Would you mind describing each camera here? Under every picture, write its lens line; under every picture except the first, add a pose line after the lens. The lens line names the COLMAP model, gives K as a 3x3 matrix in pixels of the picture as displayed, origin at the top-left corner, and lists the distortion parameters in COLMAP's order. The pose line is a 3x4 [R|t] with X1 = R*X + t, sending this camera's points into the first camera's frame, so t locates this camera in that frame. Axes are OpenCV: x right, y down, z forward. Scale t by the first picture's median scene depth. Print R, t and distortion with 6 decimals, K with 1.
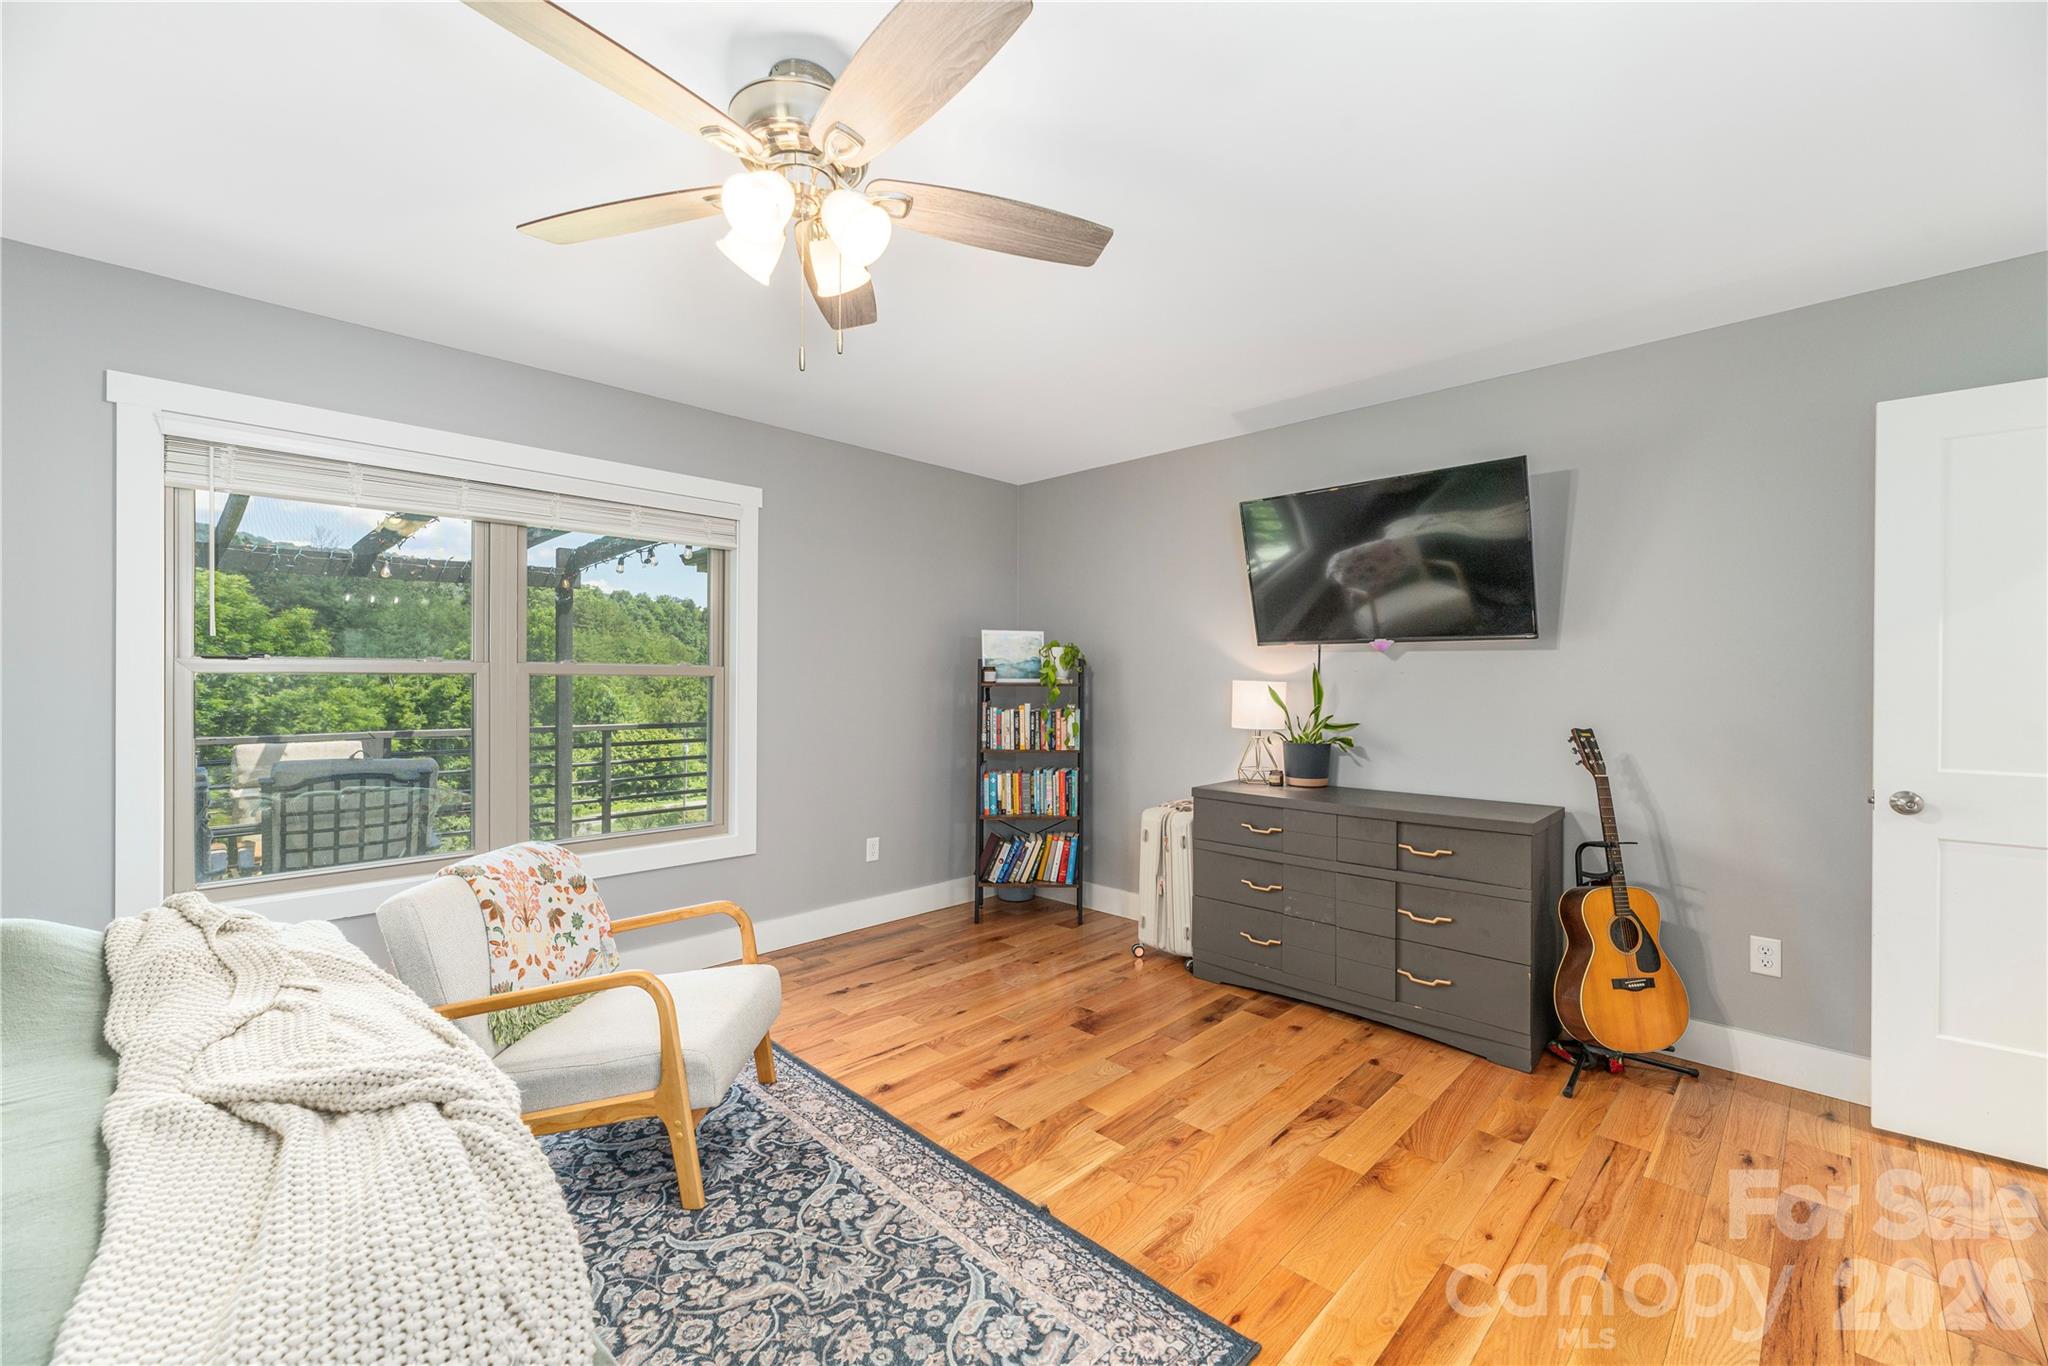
lens RADIAL K [[832.5, 0, 1014.1], [0, 832.5, 687.7], [0, 0, 1]] dist [-0.001833, -0.000130]
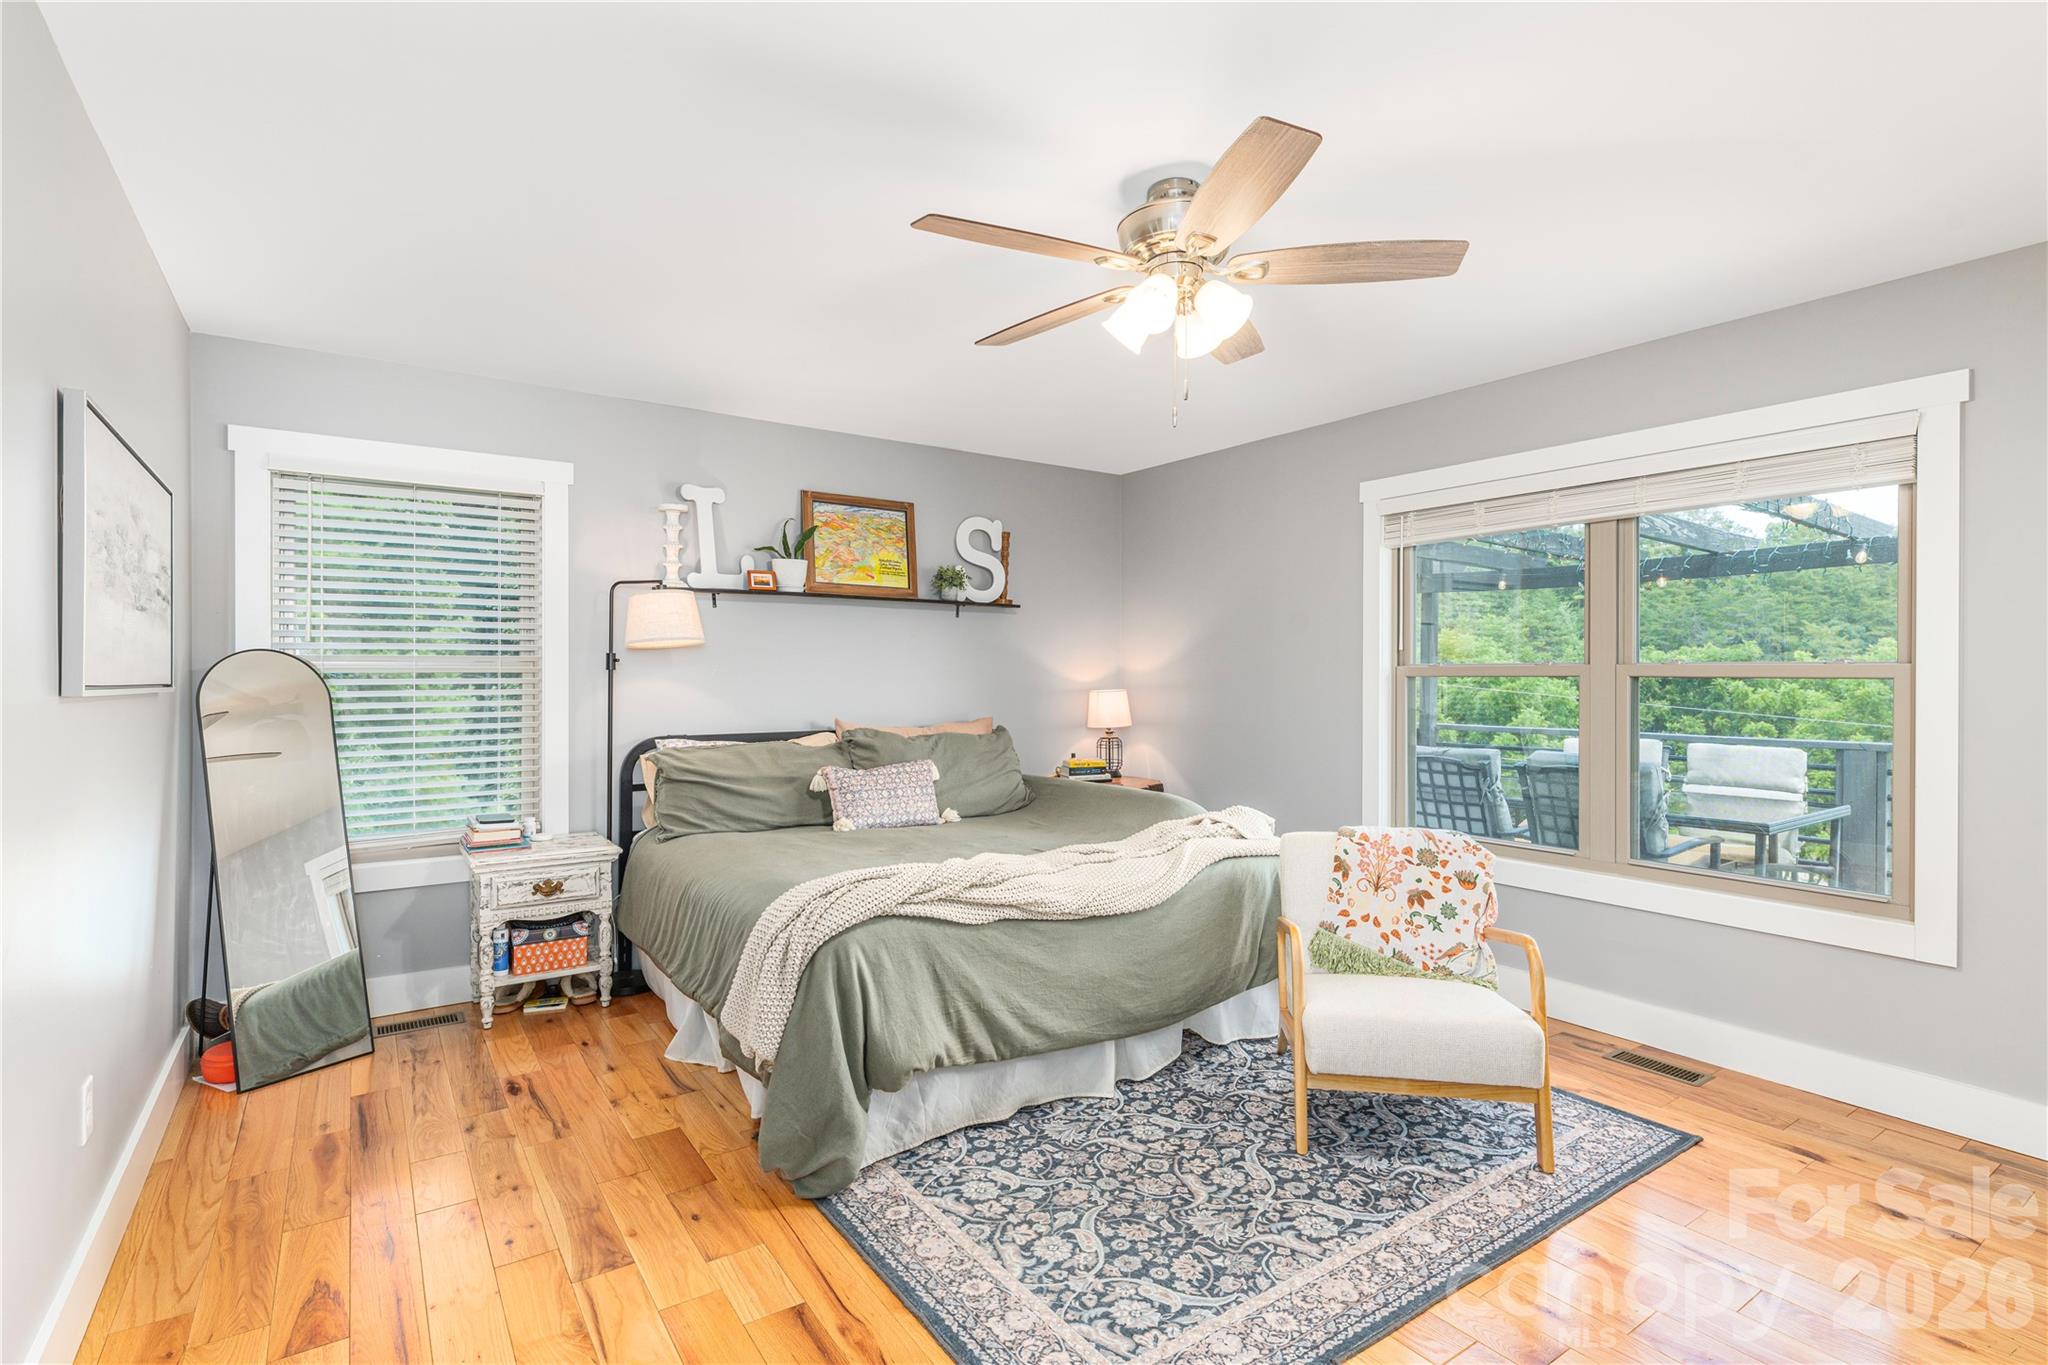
lens RADIAL K [[963.3, 0, 1033.4], [0, 963.3, 679.0], [0, 0, 1]] dist [-0.001542, -0.001272]
pose [[-0.177824, 0.000516, -0.984062, 1.061962], [-0.008691, 0.999960, 0.002095, -0.016529], [0.984024, 0.008925, -0.177812, 0.956866]]
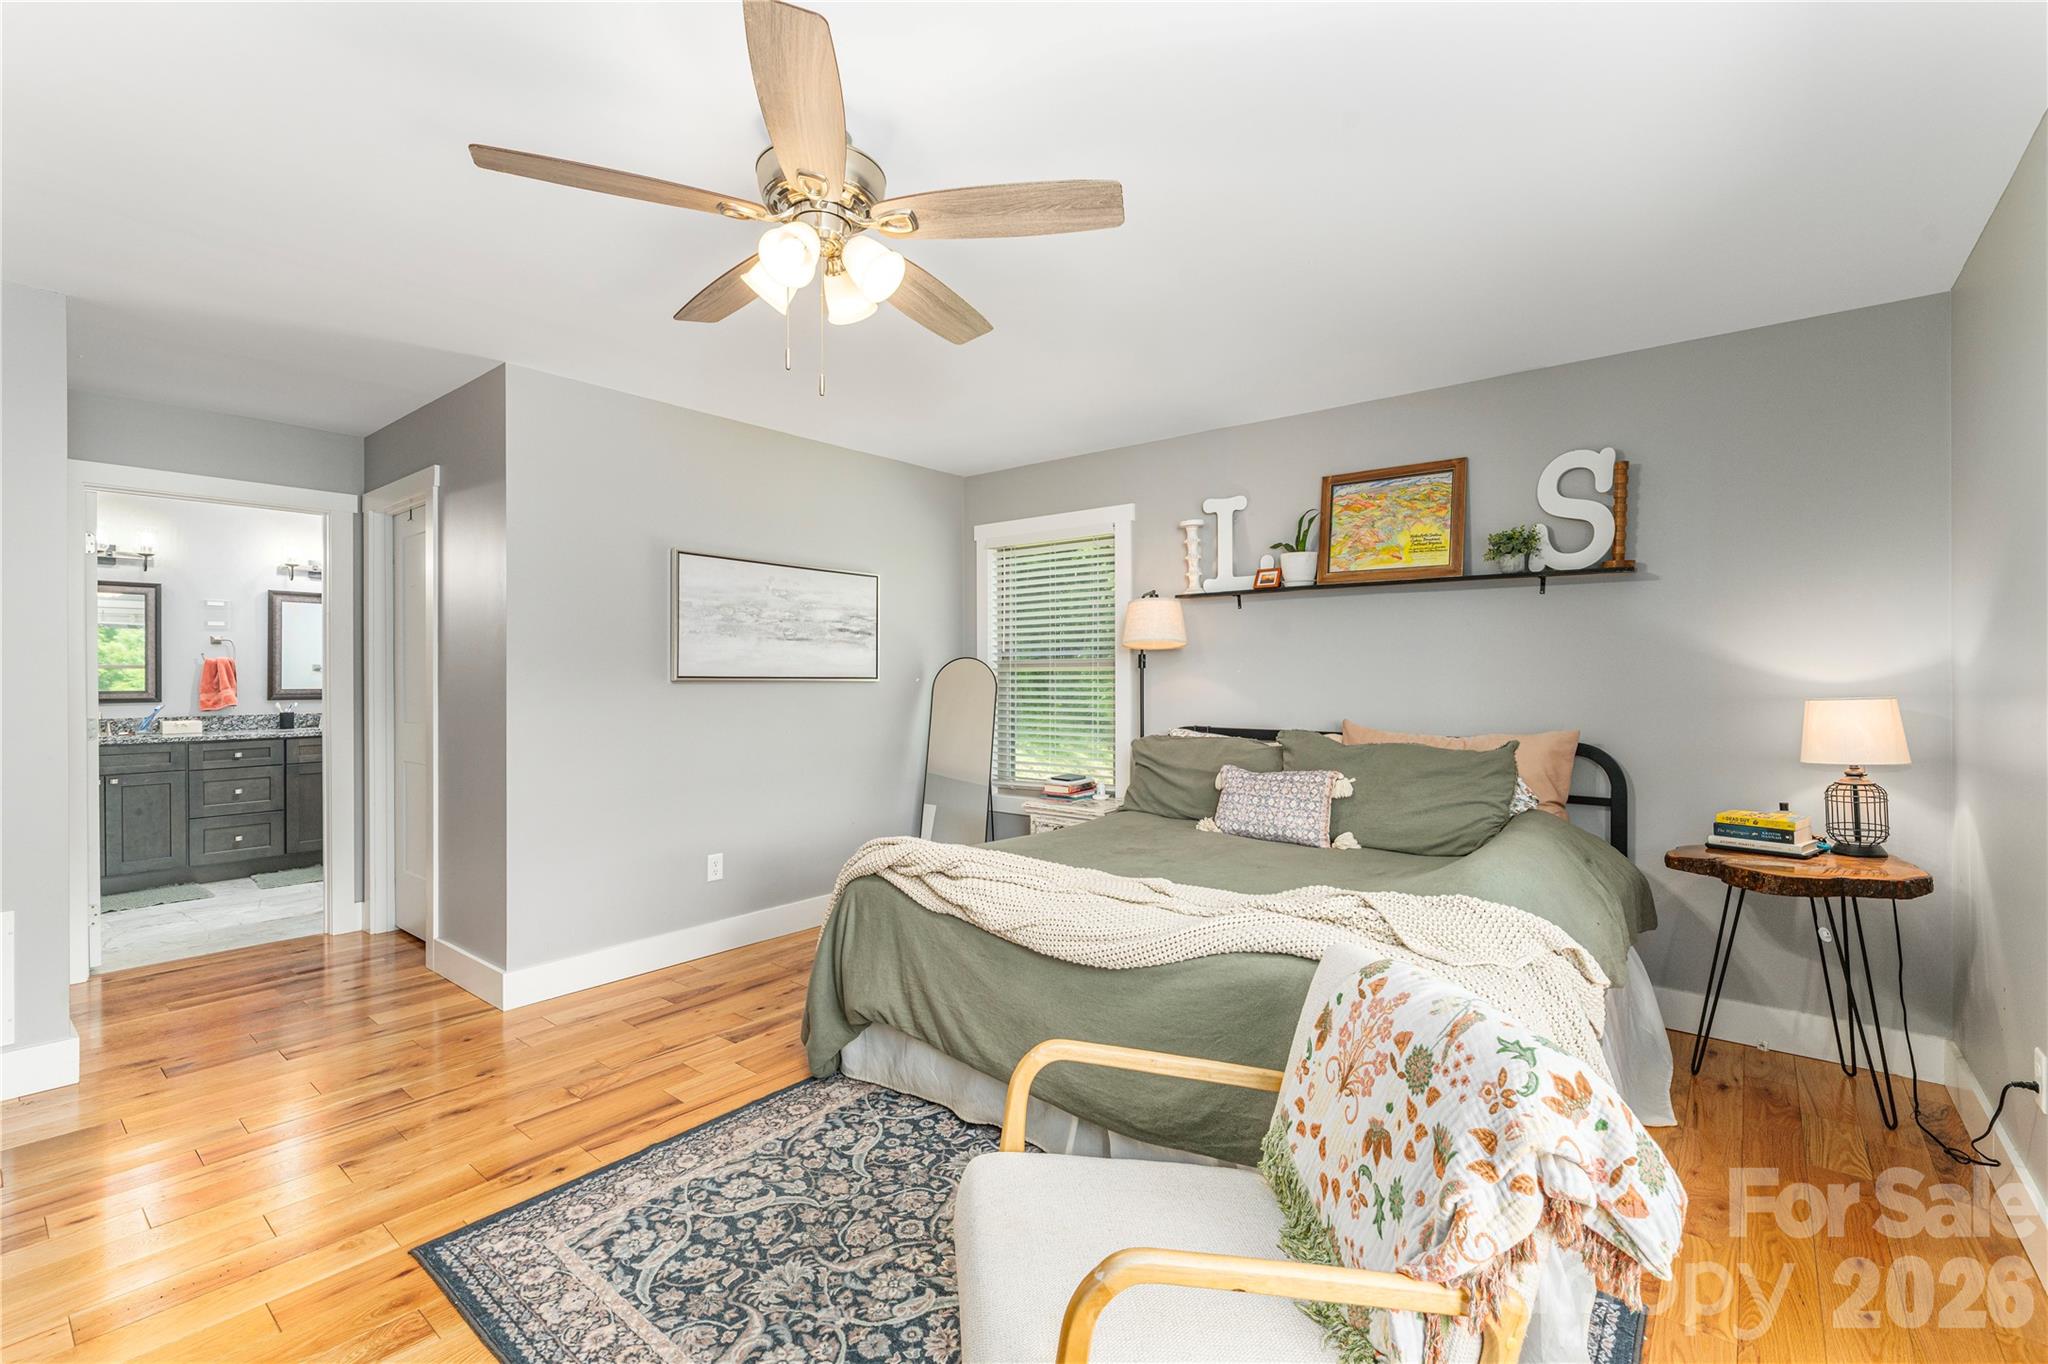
lens RADIAL K [[876.6, 0, 1029.0], [0, 876.6, 672.4], [0, 0, 1]] dist [-0.001976, -0.000616]
pose [[-0.993247, -0.003335, -0.115970, -0.362536], [-0.003755, 0.999987, 0.003400, -0.019805], [0.115957, 0.003812, -0.993247, 2.007947]]
